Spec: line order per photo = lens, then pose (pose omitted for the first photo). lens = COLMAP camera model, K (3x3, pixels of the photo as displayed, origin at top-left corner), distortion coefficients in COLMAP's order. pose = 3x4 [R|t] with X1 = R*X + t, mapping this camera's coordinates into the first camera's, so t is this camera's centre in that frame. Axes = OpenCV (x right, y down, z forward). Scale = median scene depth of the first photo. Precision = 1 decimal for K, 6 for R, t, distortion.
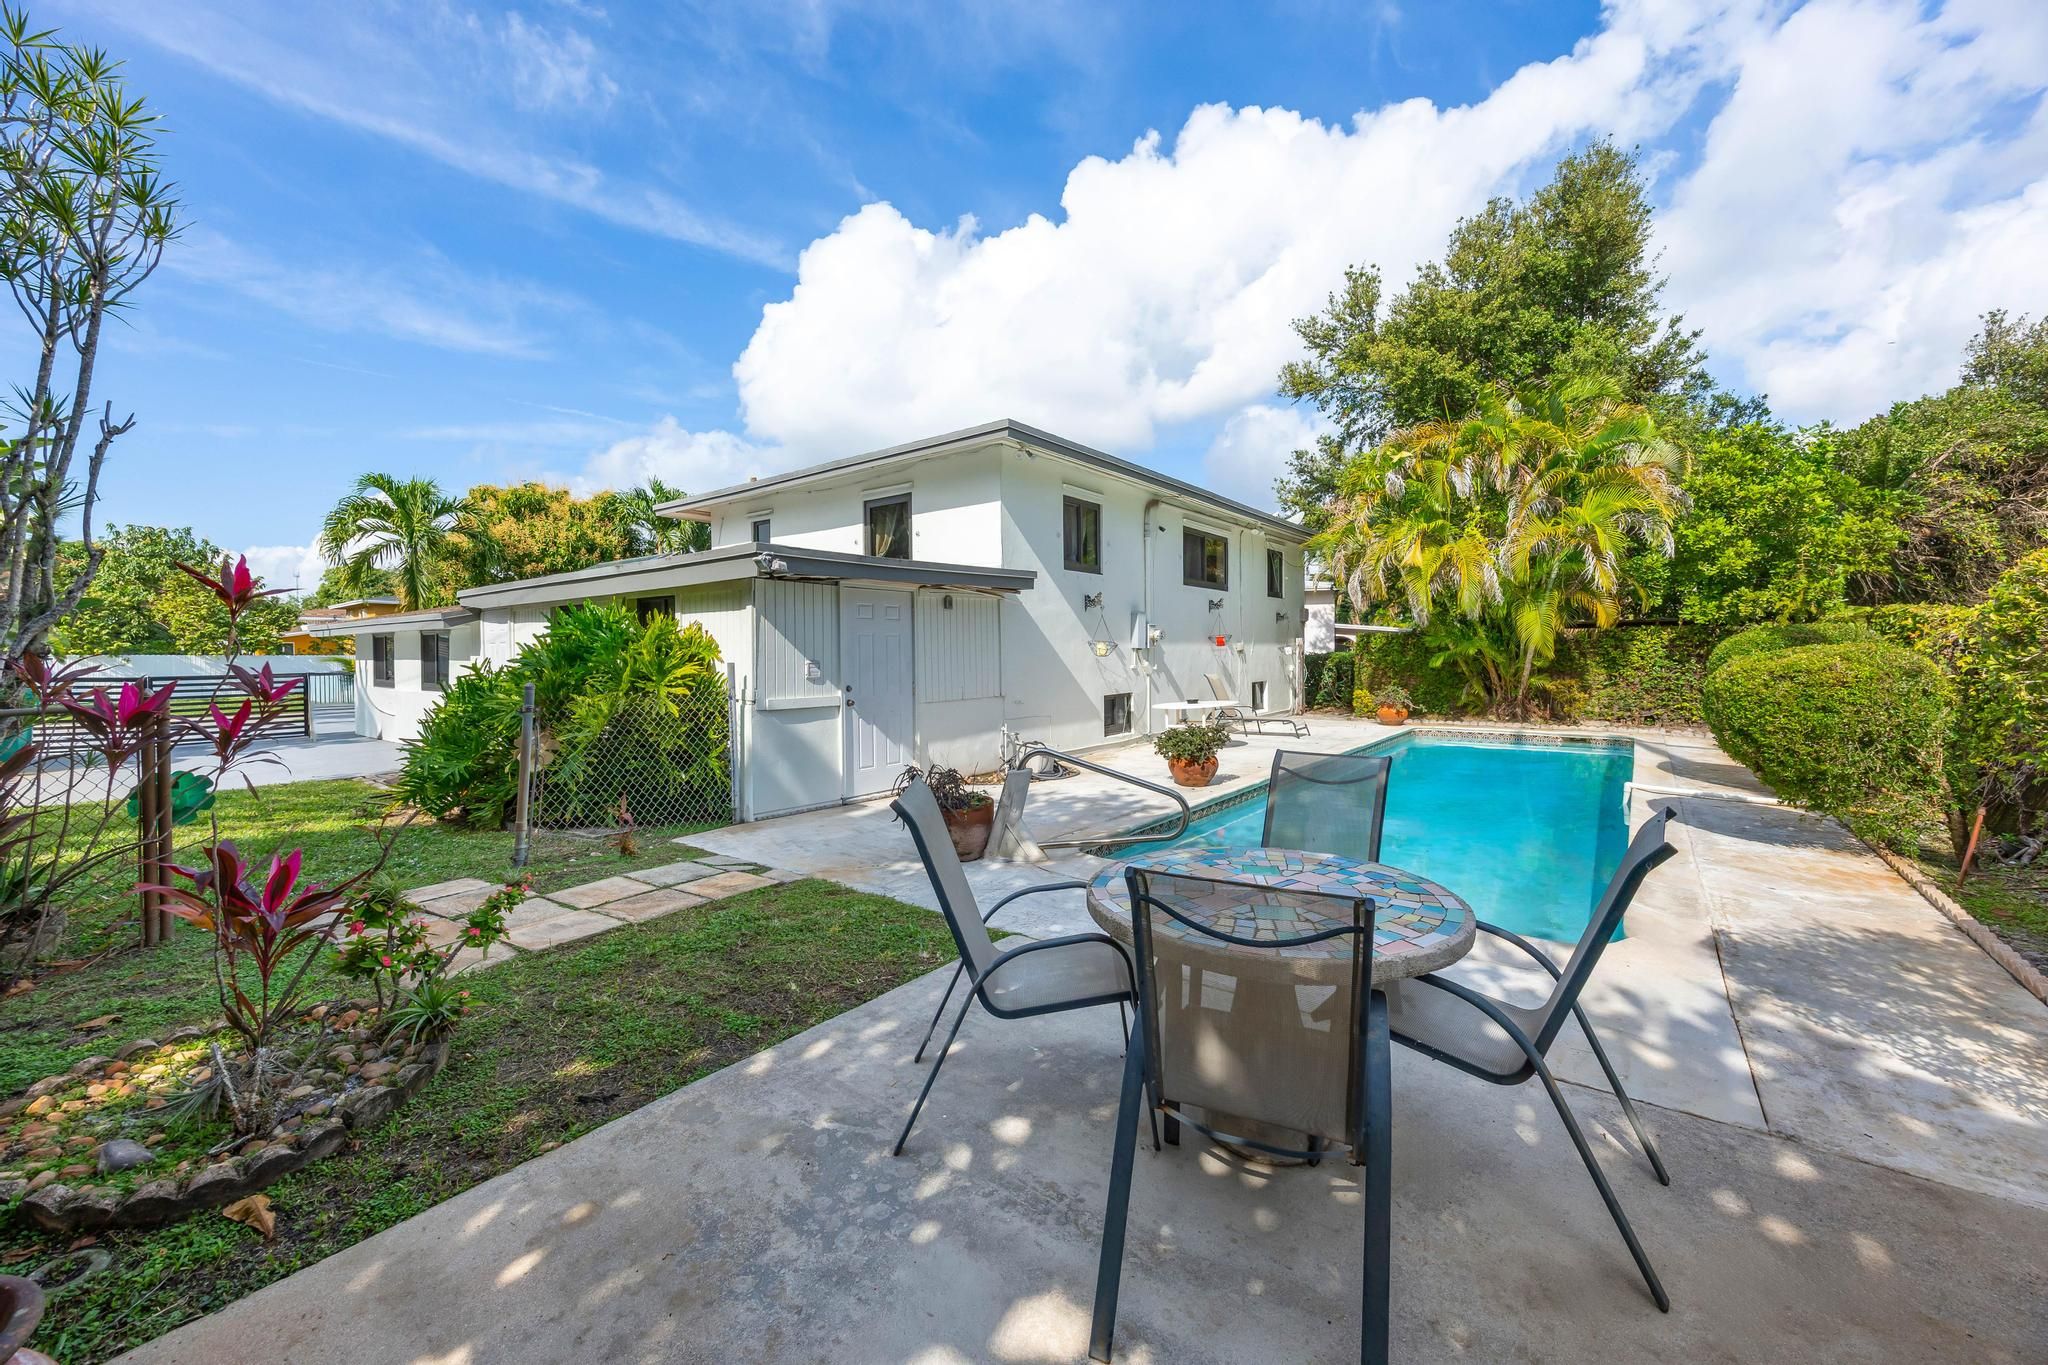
lens RADIAL K [[788.0, 0, 1025.1], [0, 788.0, 676.8], [0, 0, 1]] dist [-0.000415, -0.000266]
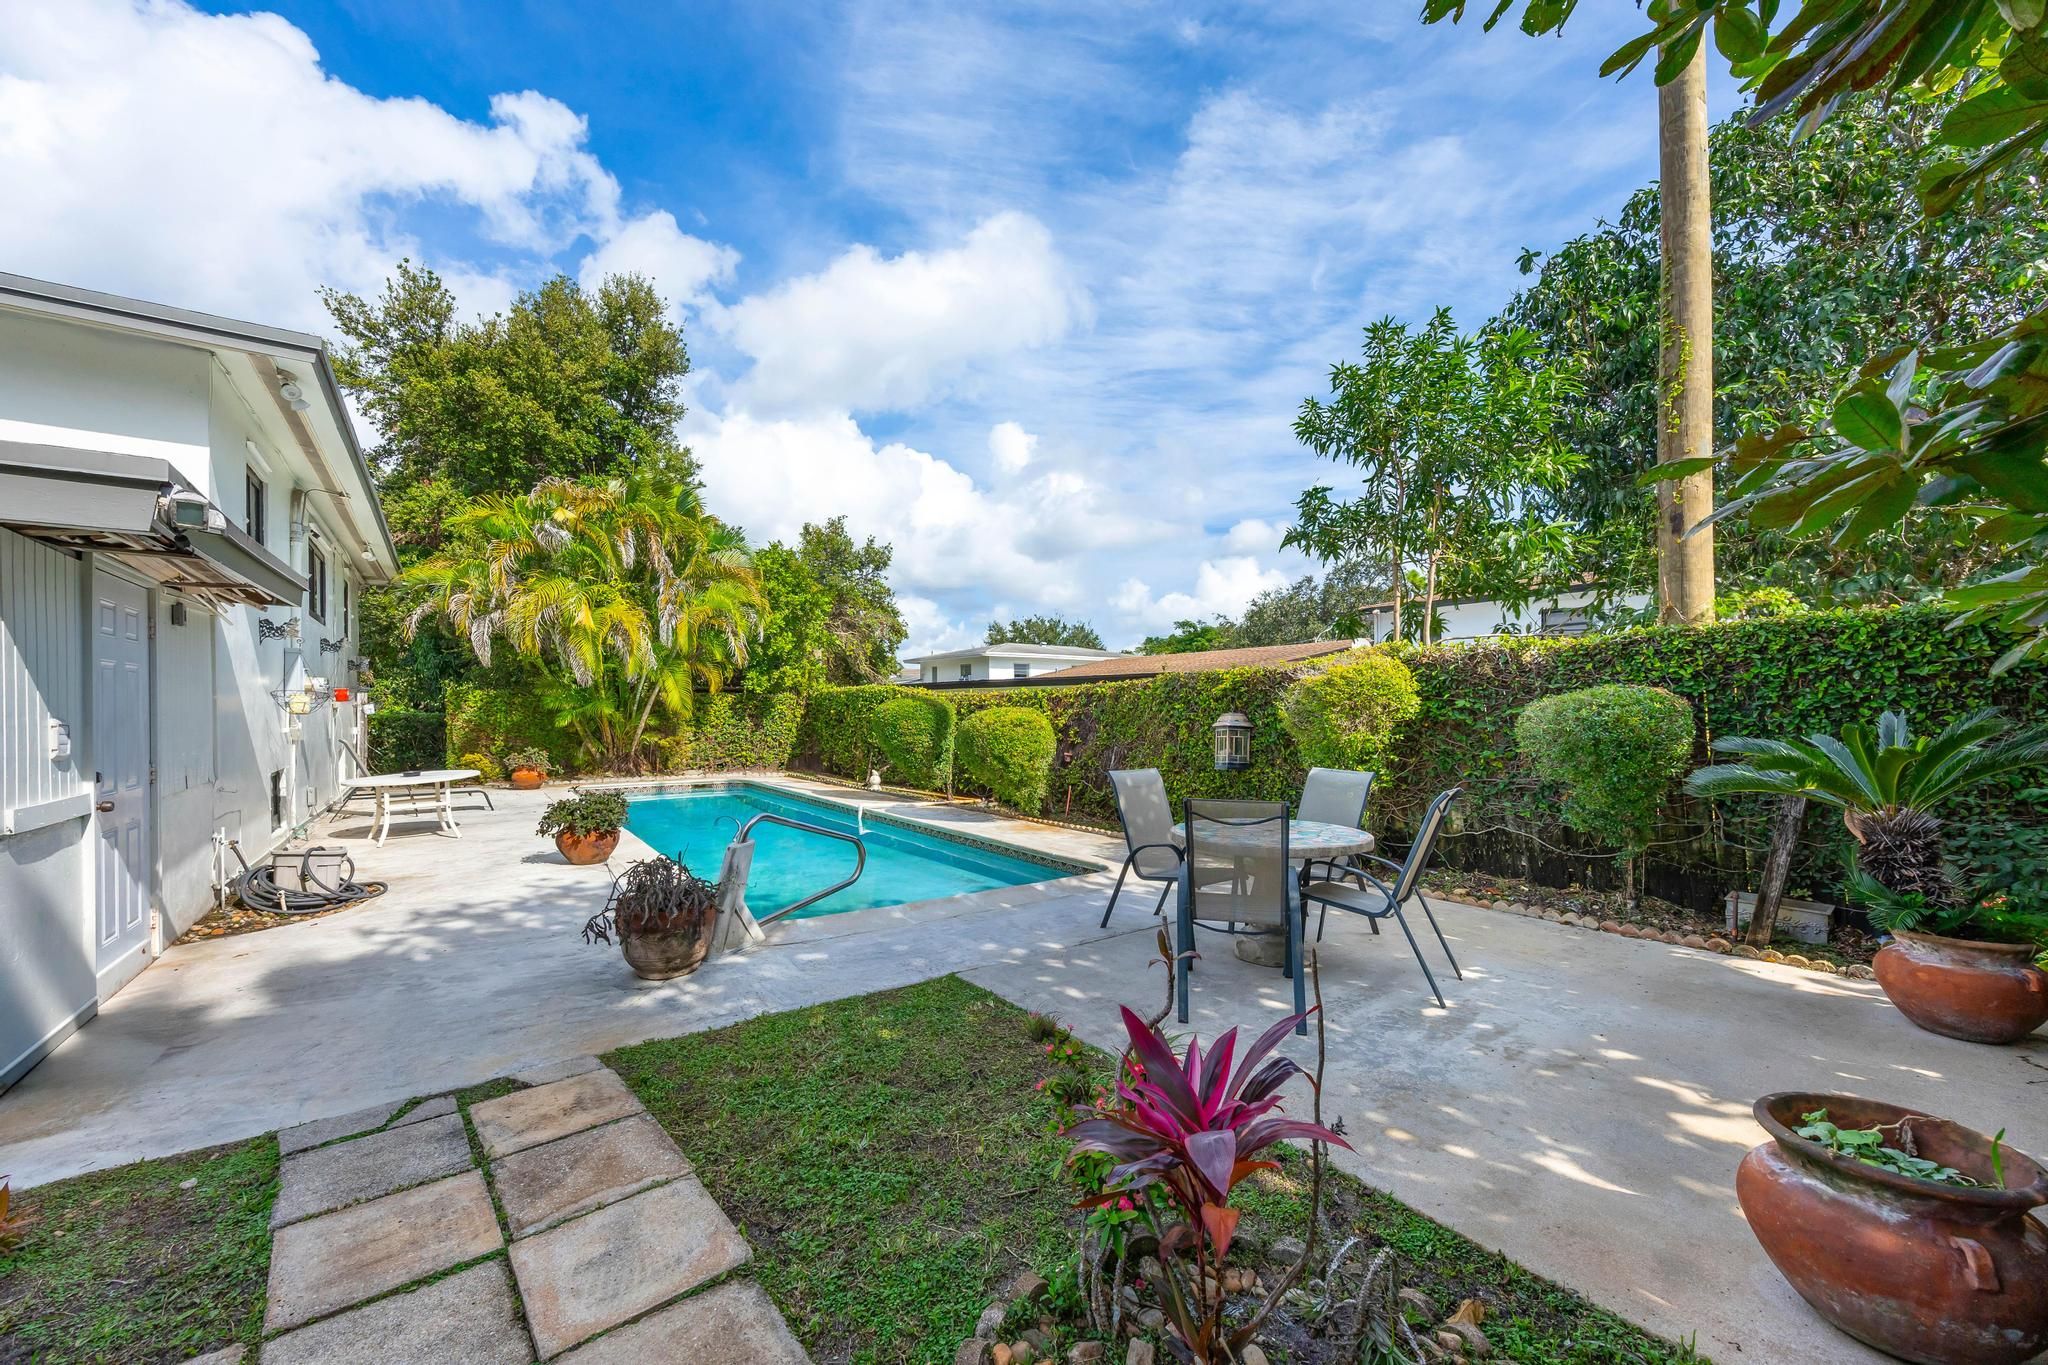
lens RADIAL K [[788.0, 0, 1026.6], [0, 788.0, 704.7], [0, 0, 1]] dist [-0.000415, -0.000266]
pose [[0.271426, 0.015463, 0.962335, -0.323557], [0.027104, 0.999352, -0.023702, -0.001135], [-0.962078, 0.032517, 0.270831, 0.198547]]
